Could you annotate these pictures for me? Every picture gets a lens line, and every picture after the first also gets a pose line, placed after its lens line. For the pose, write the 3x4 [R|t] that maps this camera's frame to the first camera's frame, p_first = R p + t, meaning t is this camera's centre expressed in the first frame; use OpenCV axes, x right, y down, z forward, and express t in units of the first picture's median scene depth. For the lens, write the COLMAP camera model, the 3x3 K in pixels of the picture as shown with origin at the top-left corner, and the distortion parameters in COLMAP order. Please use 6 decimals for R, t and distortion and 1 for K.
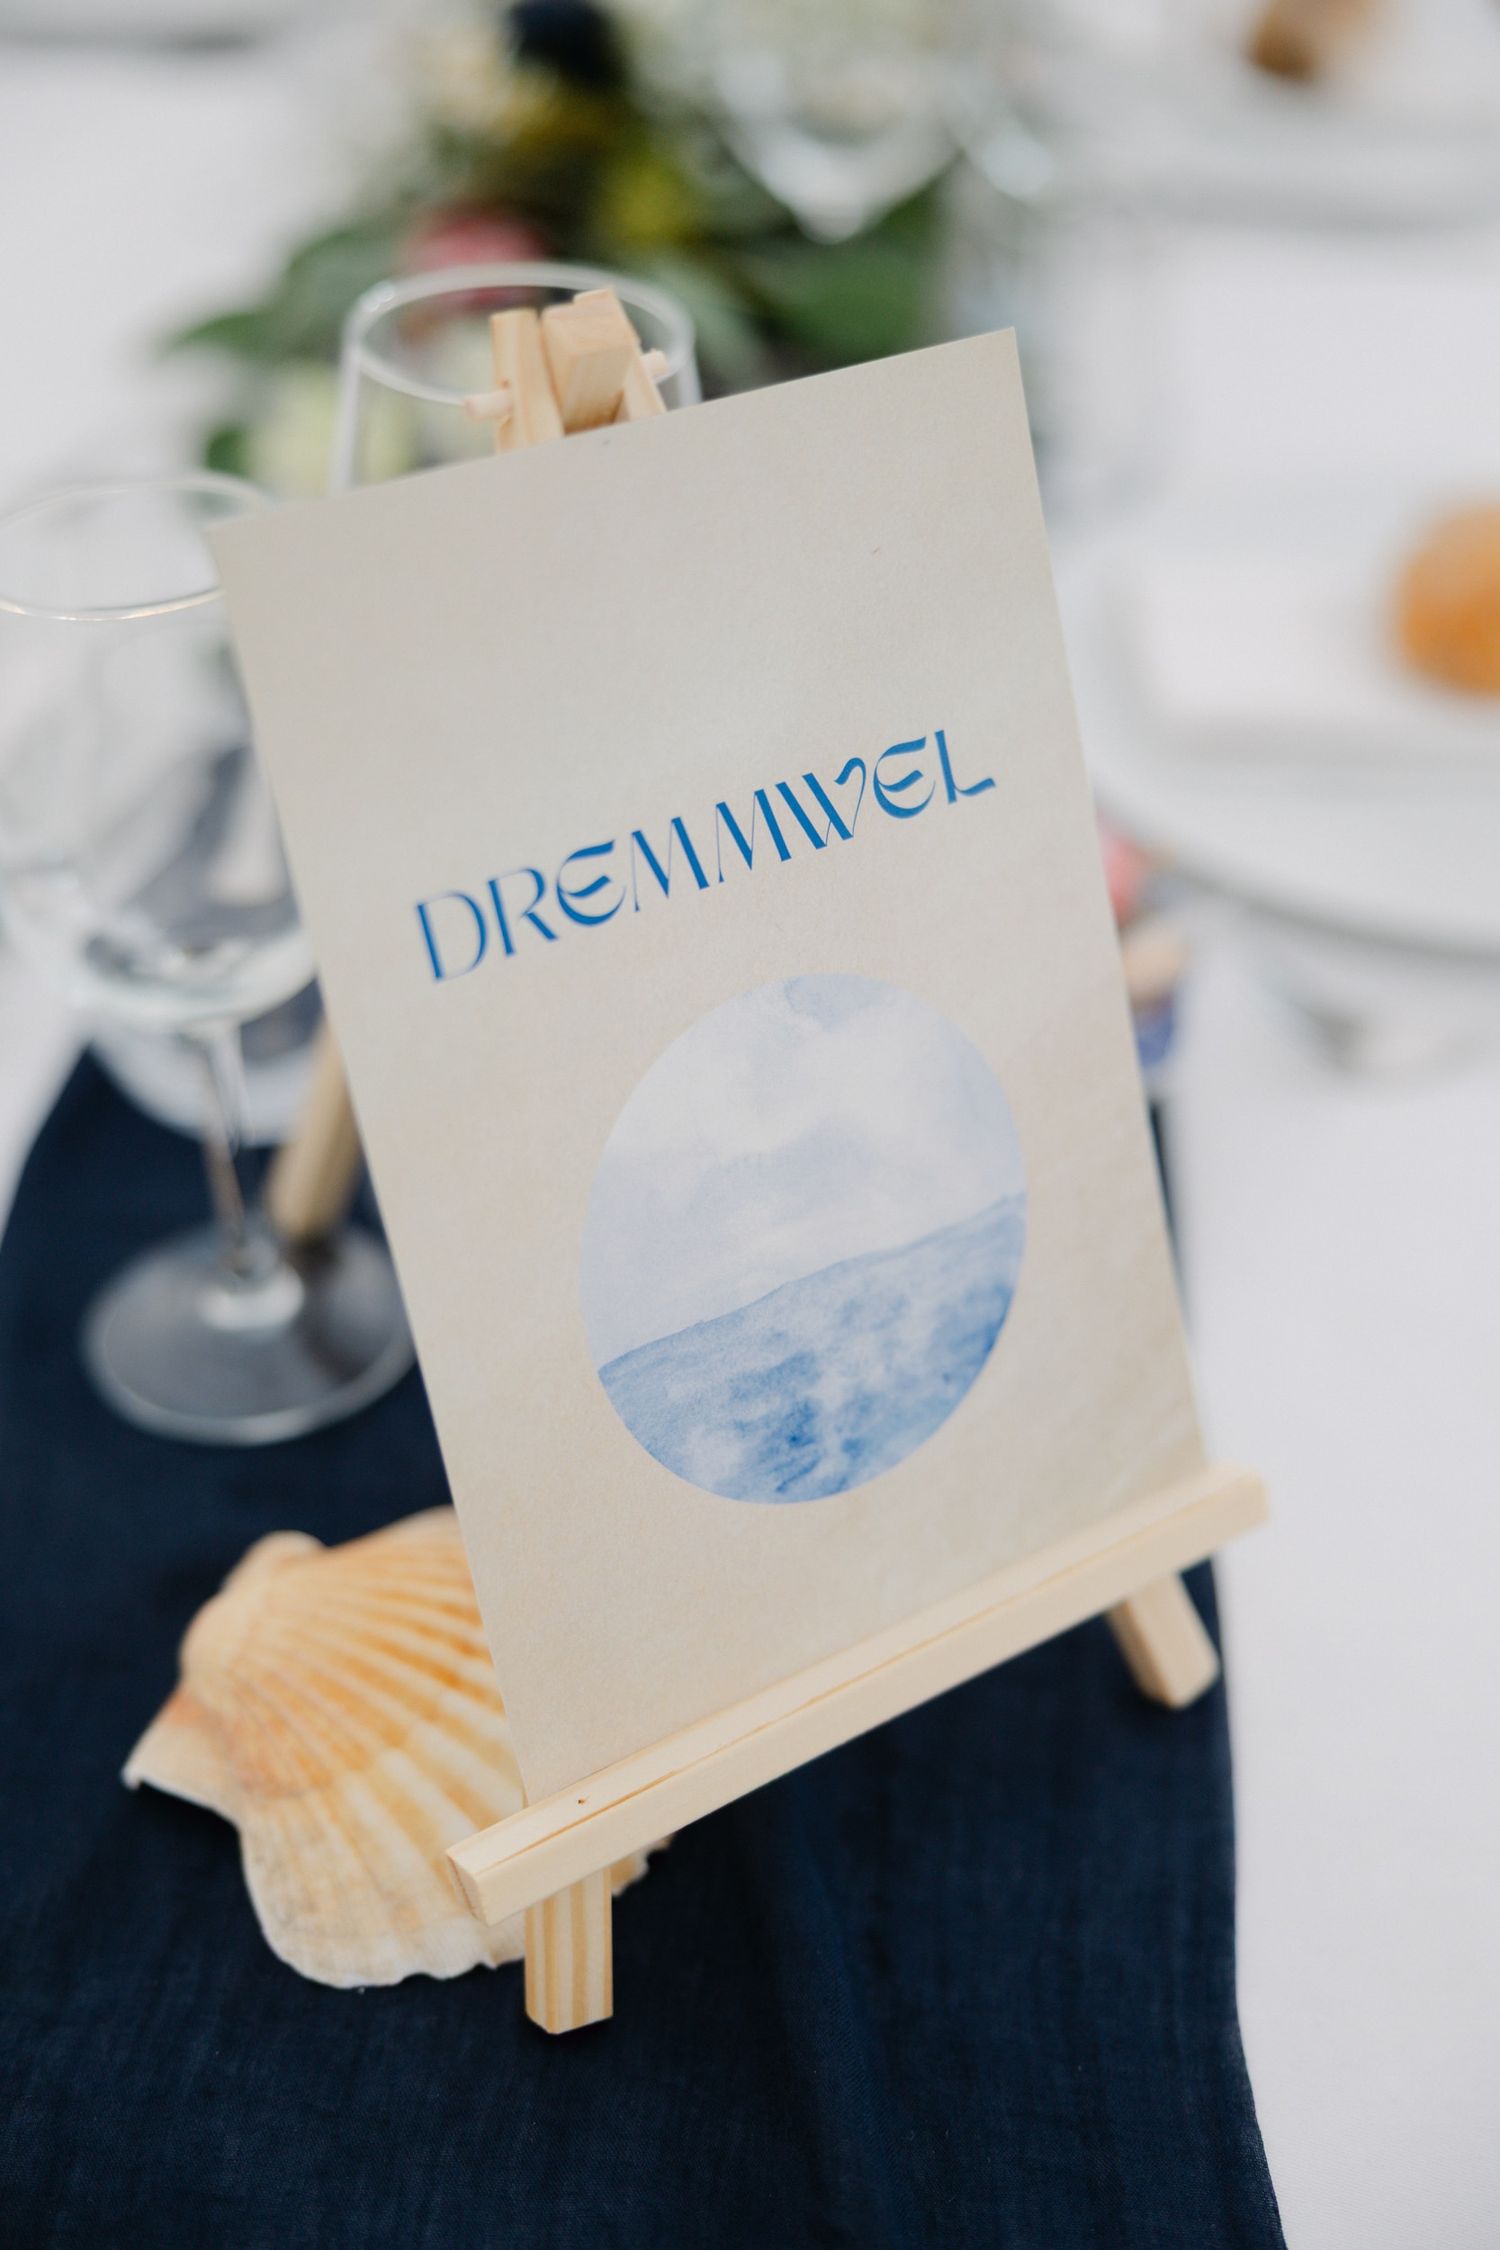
lens RADIAL K [[2938.8, 0, 746.6], [0, 2938.8, 1126.8], [0, 0, 1]] dist [-0.033955, 0.000000]
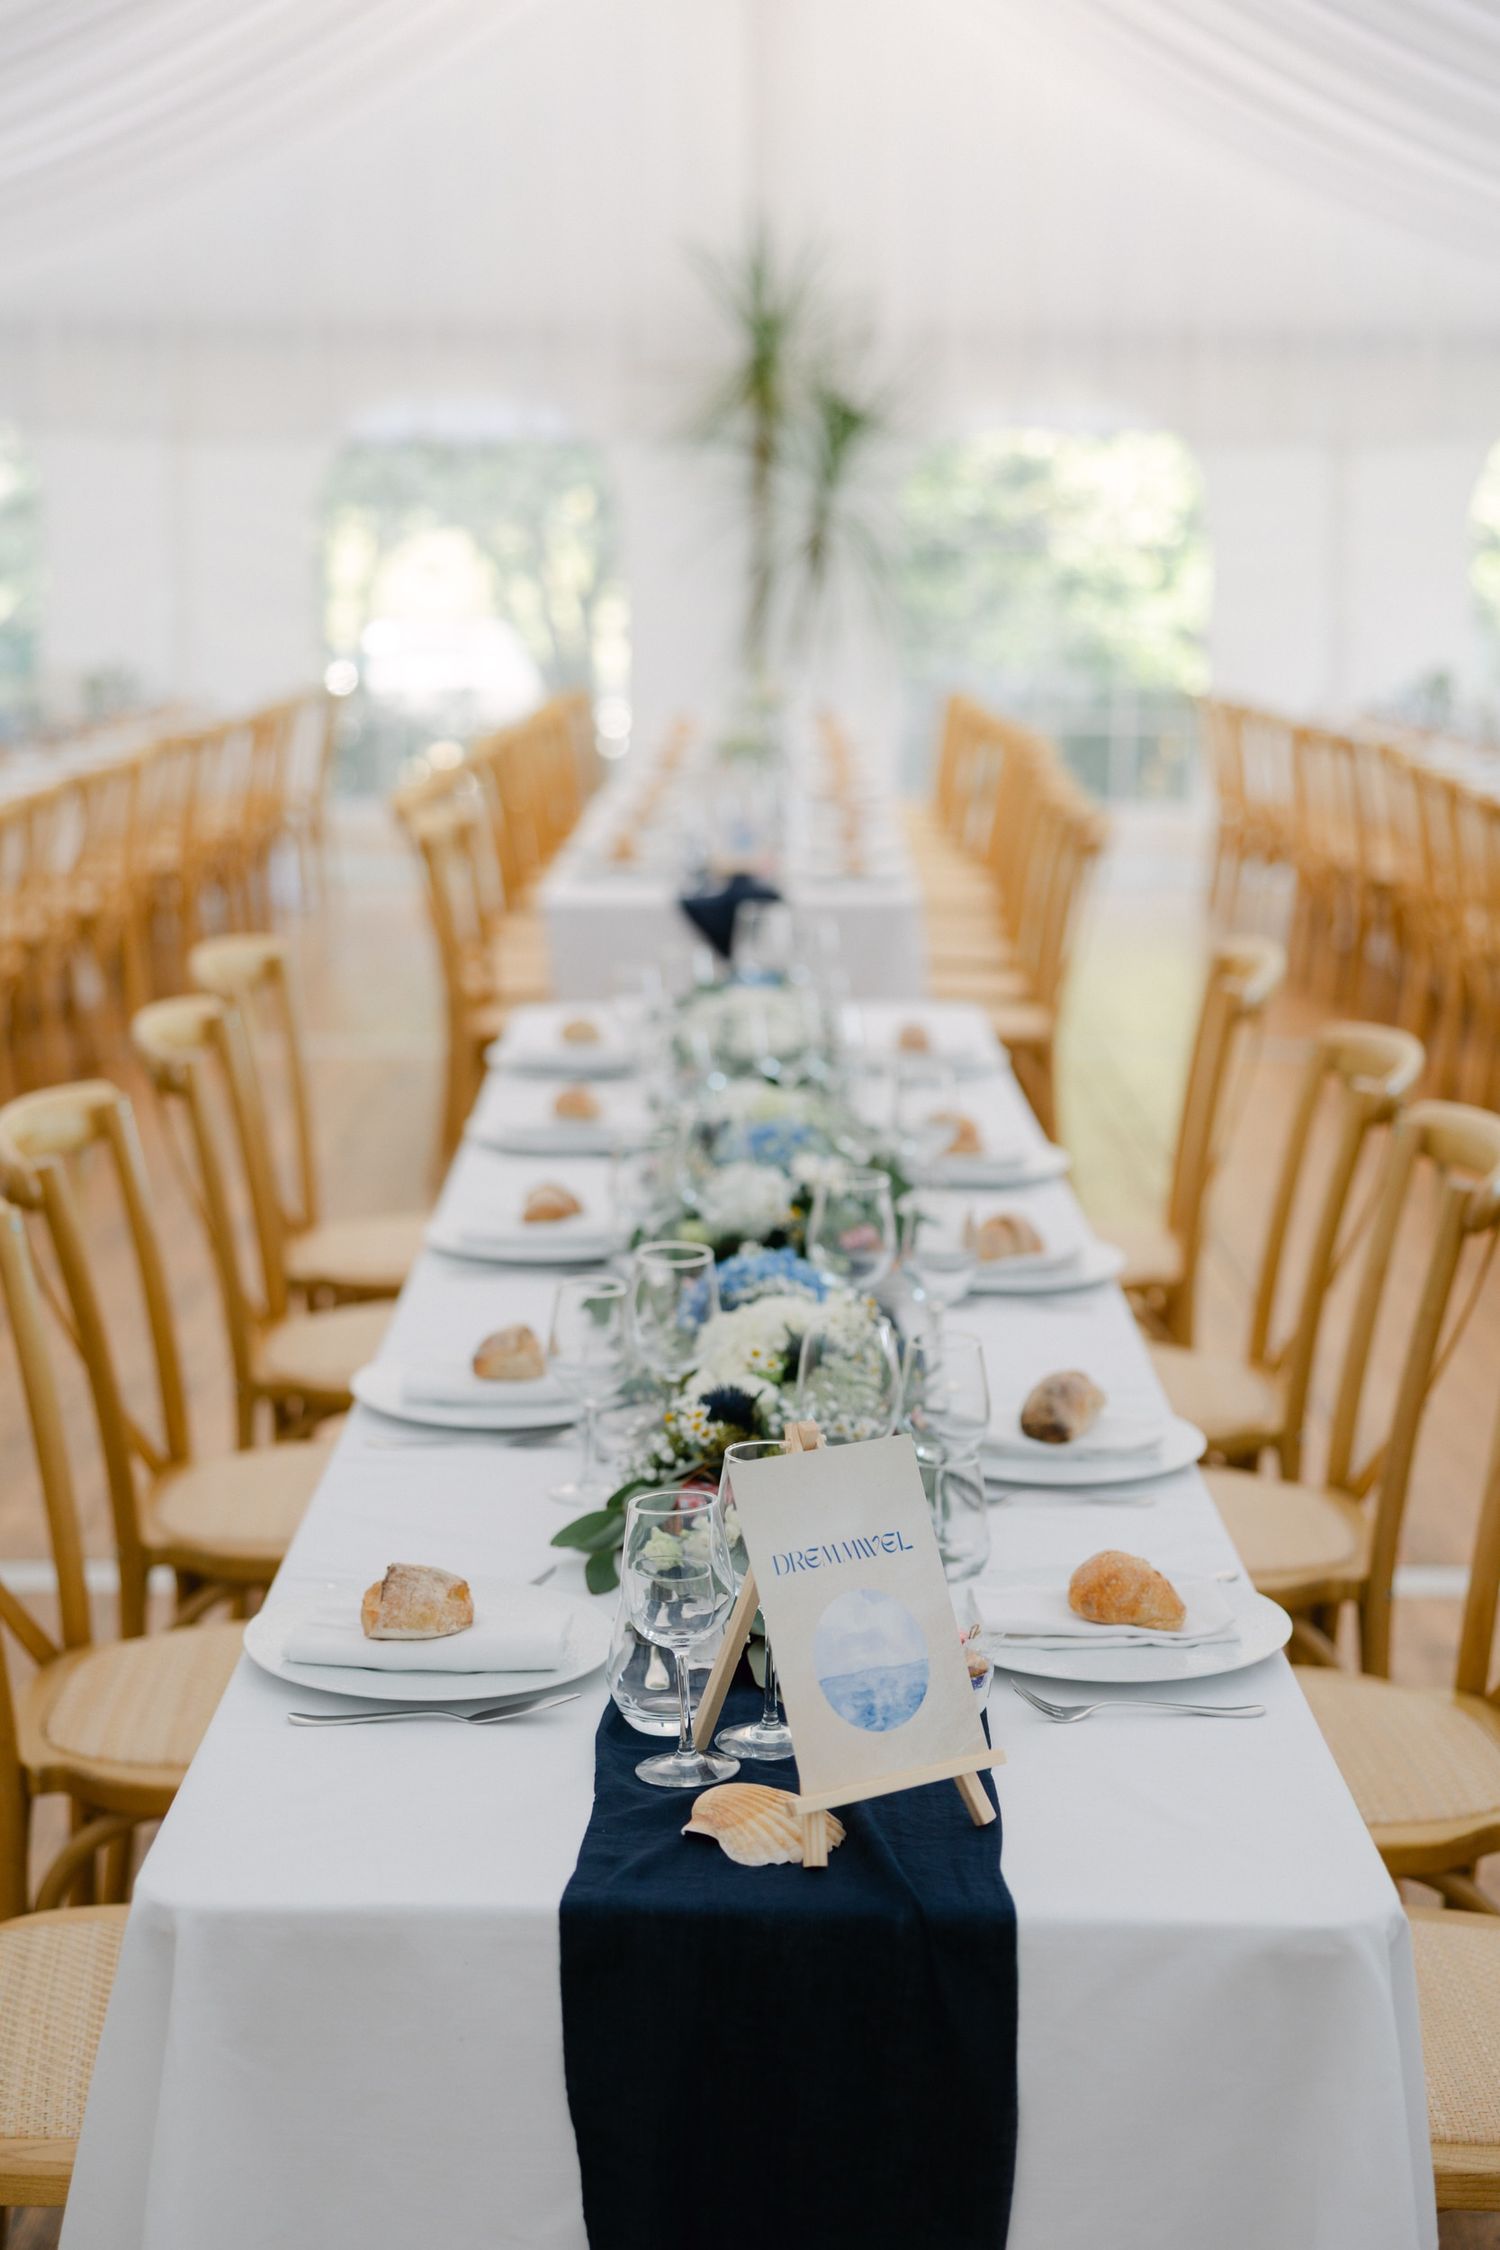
lens RADIAL K [[3341.2, 0, 749.4], [0, 3341.2, 1125.5], [0, 0, 1]] dist [-0.017506, 0.000000]
pose [[0.999466, -0.026587, 0.019013, -0.195613], [0.032449, 0.876997, -0.479399, 1.472966], [-0.003929, 0.479760, 0.877391, -3.060191]]
